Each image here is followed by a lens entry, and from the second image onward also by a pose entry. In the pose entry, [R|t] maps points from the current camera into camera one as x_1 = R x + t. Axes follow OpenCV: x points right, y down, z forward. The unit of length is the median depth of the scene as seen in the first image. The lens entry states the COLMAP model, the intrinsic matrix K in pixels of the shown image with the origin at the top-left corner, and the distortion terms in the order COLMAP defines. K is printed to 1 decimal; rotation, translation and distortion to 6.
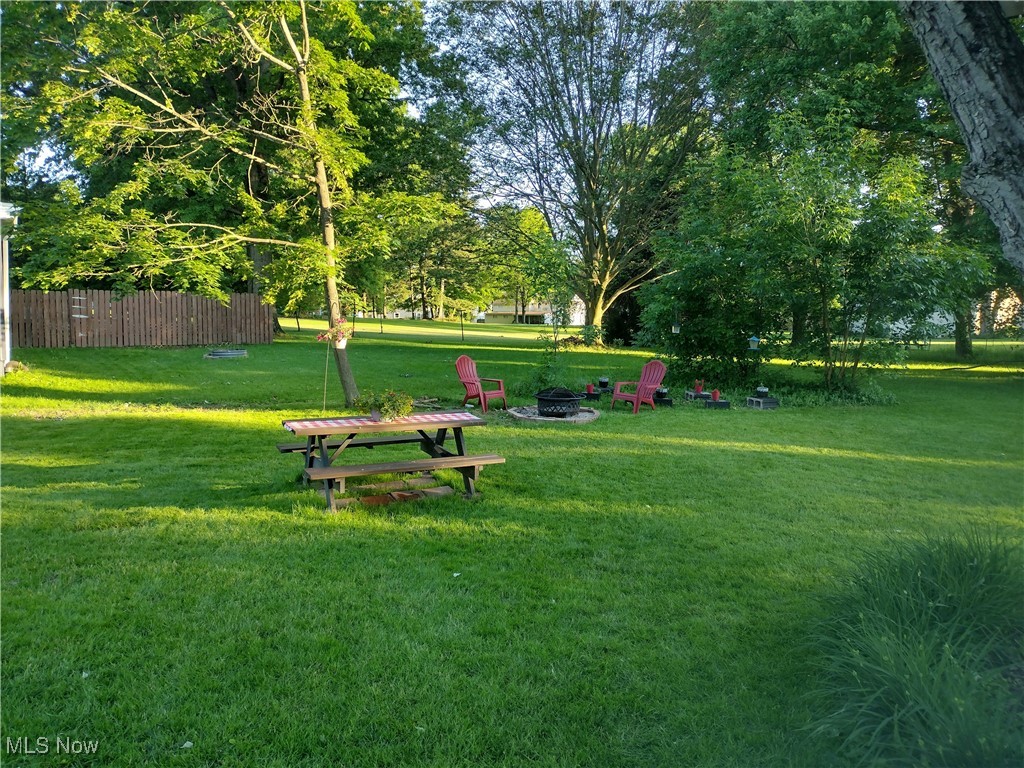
lens RADIAL K [[759.4, 0, 499.9], [0, 759.4, 382.9], [0, 0, 1]] dist [0.009190, -0.007094]
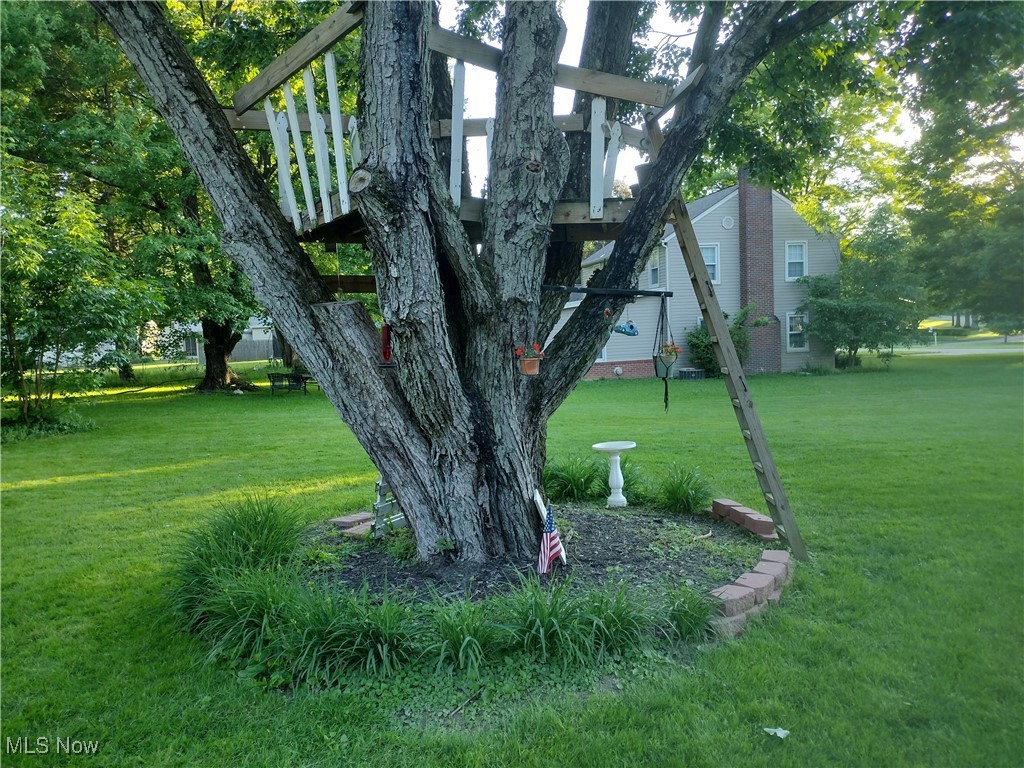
lens RADIAL K [[759.4, 0, 499.9], [0, 759.4, 382.9], [0, 0, 1]] dist [0.009190, -0.007094]
pose [[0.525257, -0.083005, 0.846886, -0.109278], [0.114444, 0.993080, 0.026353, 0.001592], [-0.843213, 0.083078, 0.531122, -0.045507]]
